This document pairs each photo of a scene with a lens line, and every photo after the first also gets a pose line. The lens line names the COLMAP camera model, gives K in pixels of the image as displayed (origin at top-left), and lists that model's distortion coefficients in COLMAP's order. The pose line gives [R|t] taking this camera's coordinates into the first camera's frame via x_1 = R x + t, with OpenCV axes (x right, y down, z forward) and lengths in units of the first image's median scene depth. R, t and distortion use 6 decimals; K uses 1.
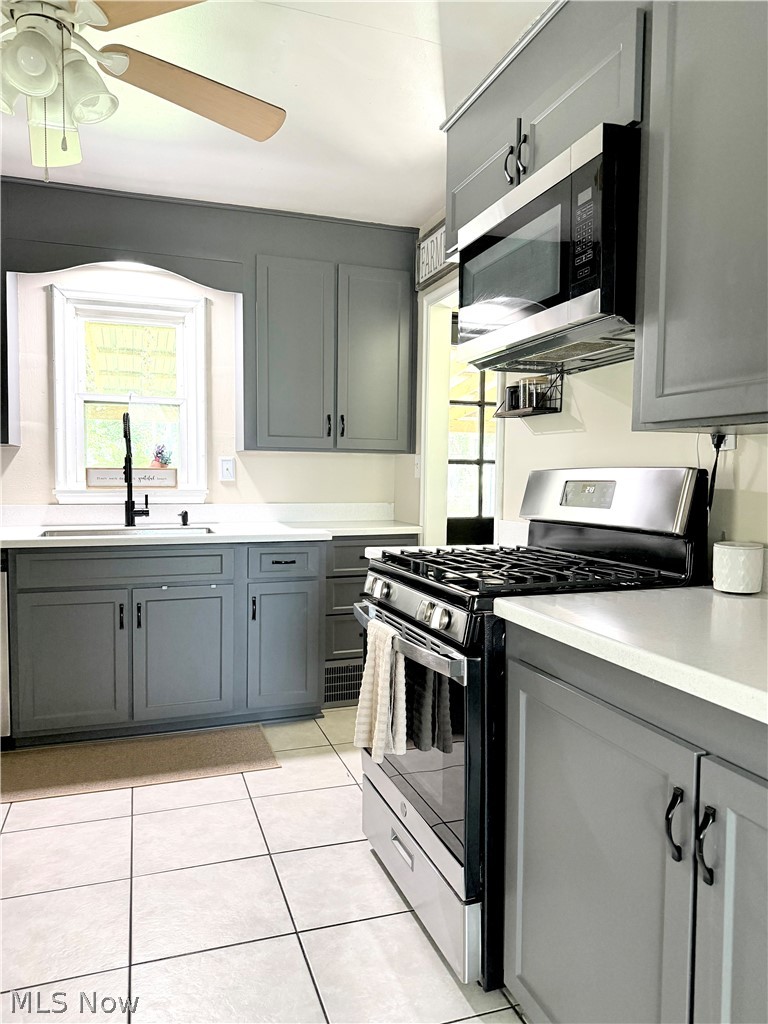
lens RADIAL K [[724.7, 0, 382.1], [0, 724.7, 515.3], [0, 0, 1]] dist [0.050603, -0.007989]
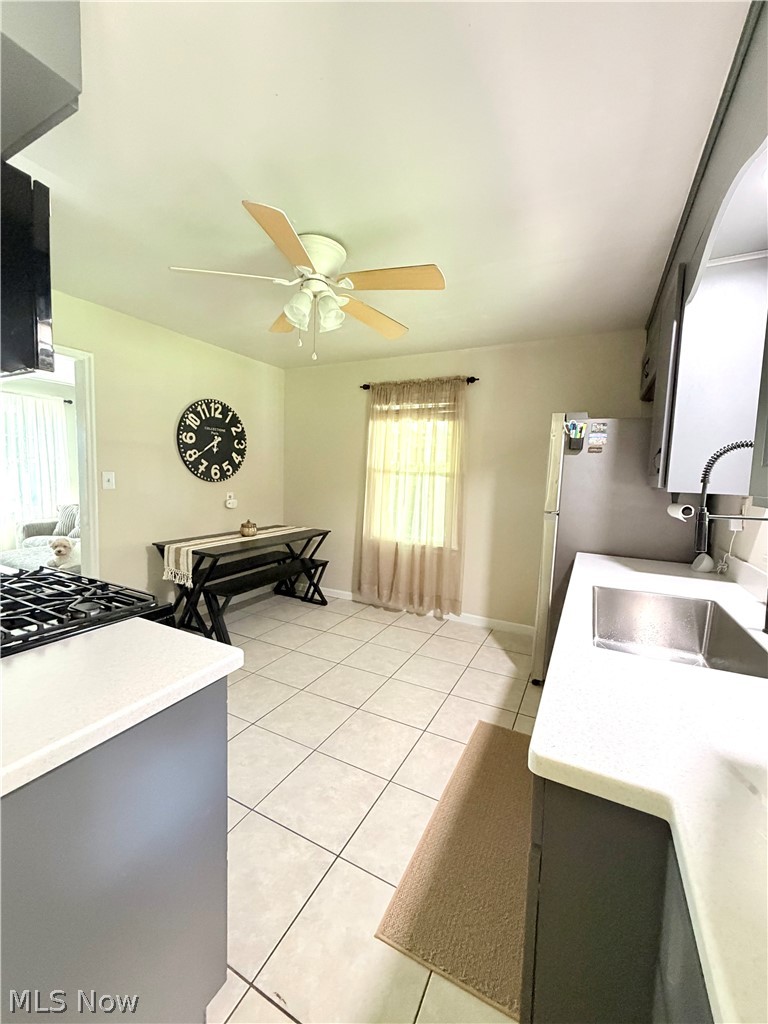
lens RADIAL K [[406.2, 0, 386.0], [0, 406.2, 510.8], [0, 0, 1]] dist [-0.001600, 0.000156]
pose [[-0.712653, 0.025227, -0.701063, 0.103828], [-0.084870, 0.988912, 0.121858, -0.098558], [0.696364, 0.146342, -0.702610, 1.028091]]
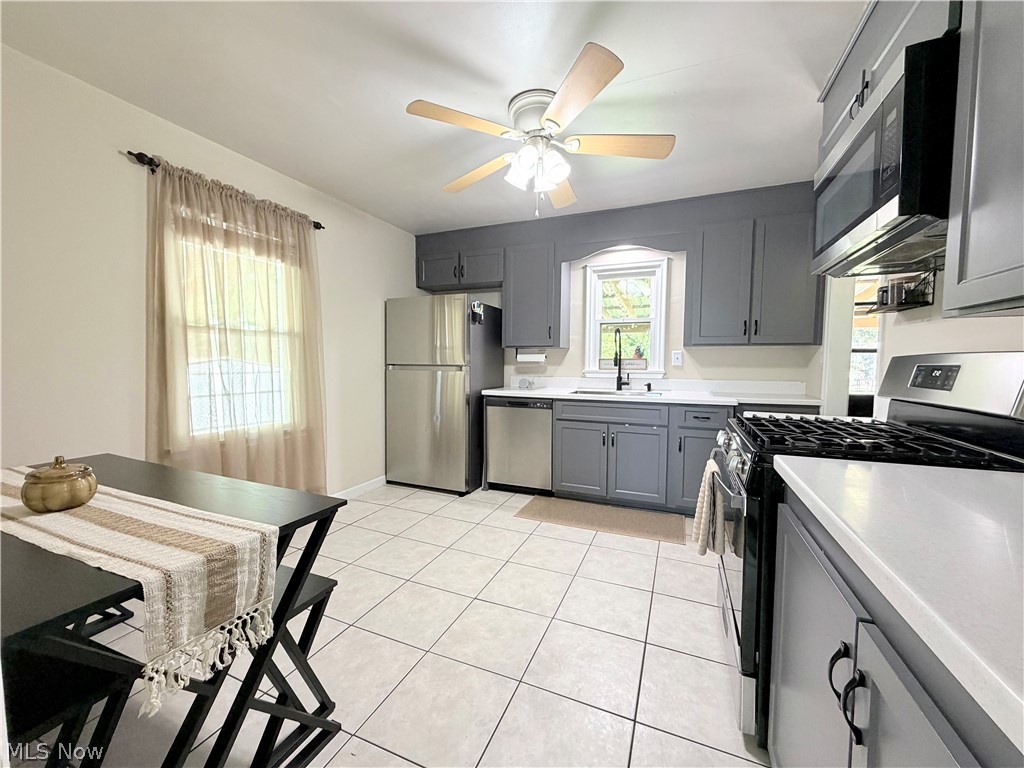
lens RADIAL K [[406.2, 0, 509.4], [0, 406.2, 385.3], [0, 0, 1]] dist [-0.001600, 0.000156]
pose [[0.742697, 0.035138, -0.668705, 0.130850], [-0.036073, 0.999272, 0.012444, -0.000743], [0.668655, 0.014880, 0.743423, 0.067028]]
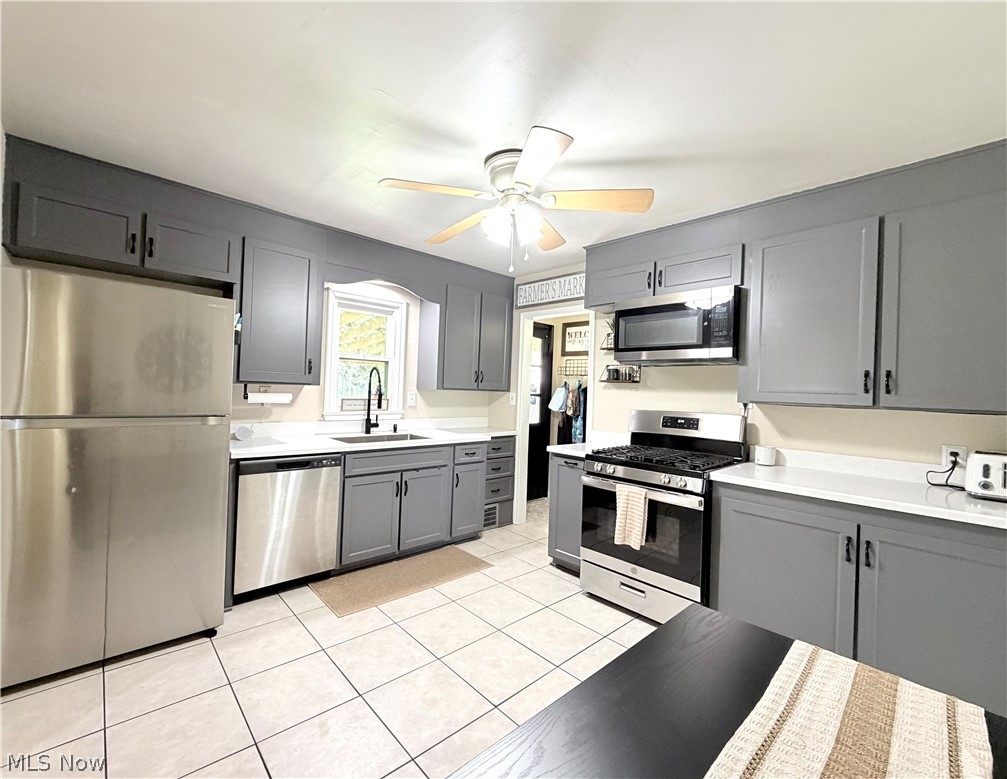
lens RADIAL K [[435.4, 0, 482.9], [0, 435.4, 384.5], [0, 0, 1]] dist [0.001596, -0.000320]
pose [[0.919967, 0.027383, 0.391039, -0.510300], [-0.004382, 0.998213, -0.059591, -0.040322], [-0.391972, 0.053108, 0.918443, -0.022085]]
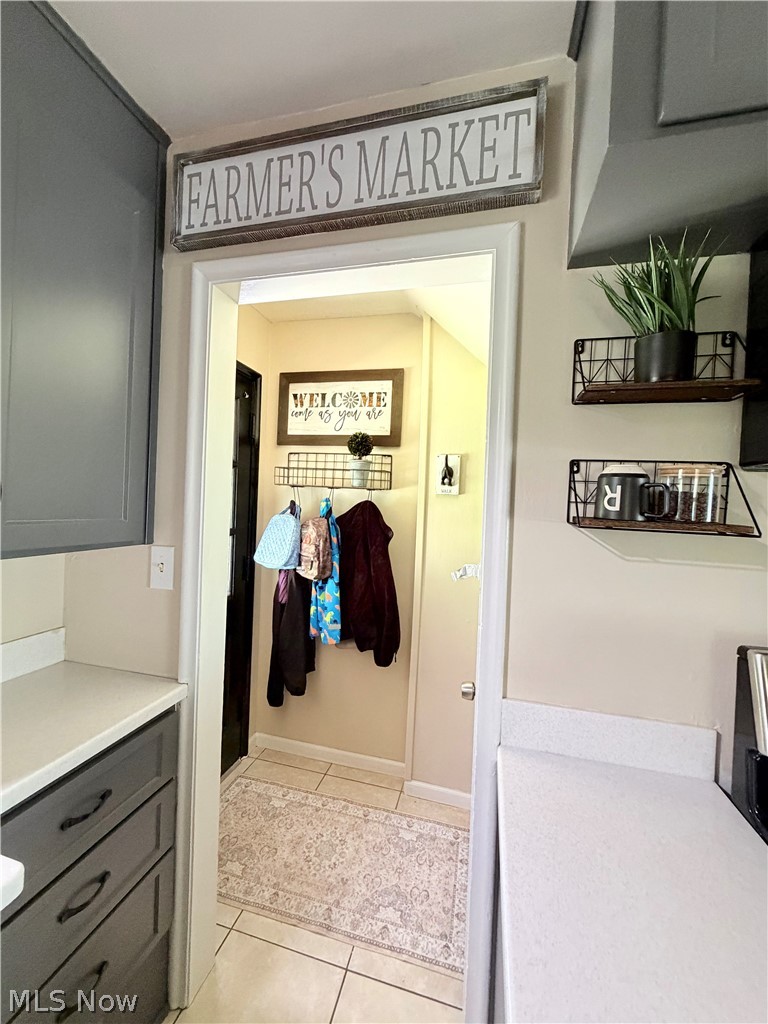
lens RADIAL K [[406.2, 0, 383.9], [0, 406.2, 508.7], [0, 0, 1]] dist [-0.001600, 0.000156]
pose [[0.548242, 0.005255, 0.836303, -0.123955], [0.013602, 0.999792, -0.015199, -0.114245], [-0.836209, 0.019708, 0.548057, 0.753130]]
